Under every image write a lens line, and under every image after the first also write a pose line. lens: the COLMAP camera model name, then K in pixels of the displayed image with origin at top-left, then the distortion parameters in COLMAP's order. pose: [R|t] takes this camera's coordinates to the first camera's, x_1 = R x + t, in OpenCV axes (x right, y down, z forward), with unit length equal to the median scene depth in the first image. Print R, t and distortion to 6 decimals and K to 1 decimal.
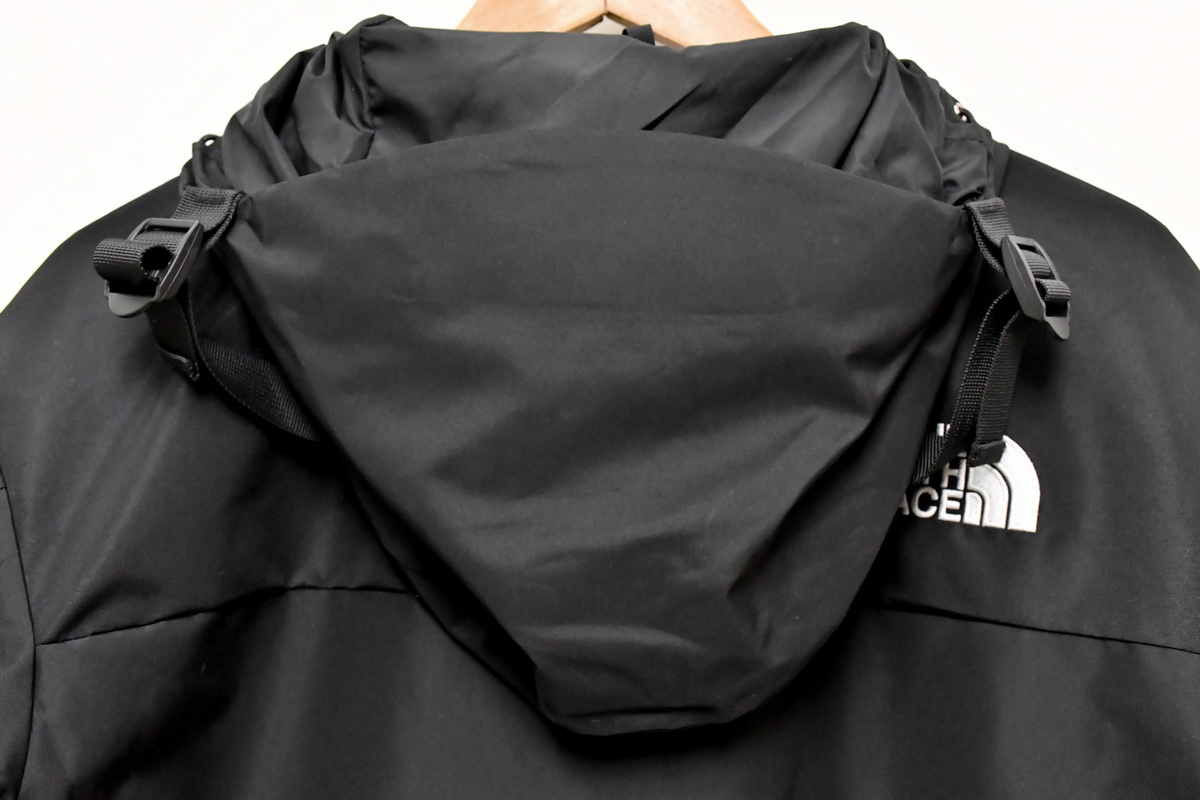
lens RADIAL K [[1605.4, 0, 598.7], [0, 1605.4, 401.5], [0, 0, 1]] dist [-0.007090, 0.000000]
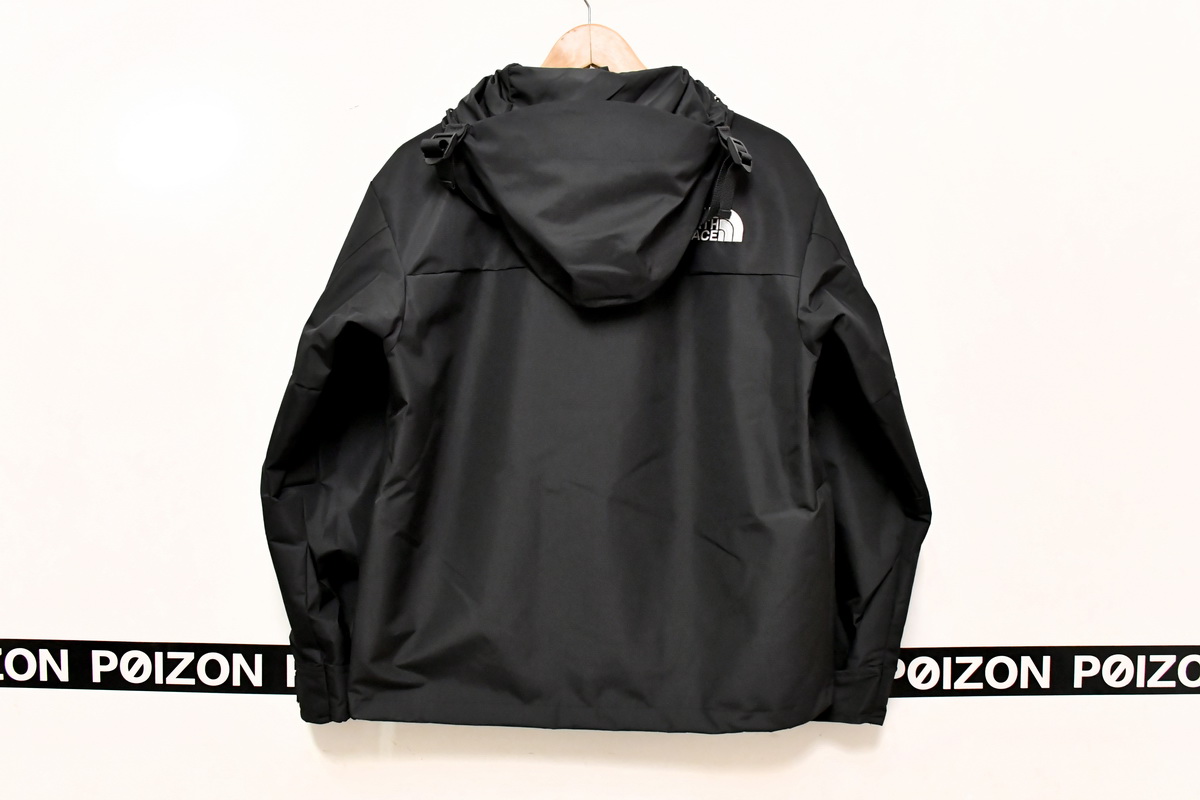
lens RADIAL K [[965.9, 0, 603.0], [0, 965.9, 397.7], [0, 0, 1]] dist [0.002501, -0.001686]
pose [[0.999122, -0.016443, 0.038530, -0.053757], [0.014853, 0.999041, 0.041195, 0.295922], [-0.039170, -0.040587, 0.998408, -0.777122]]
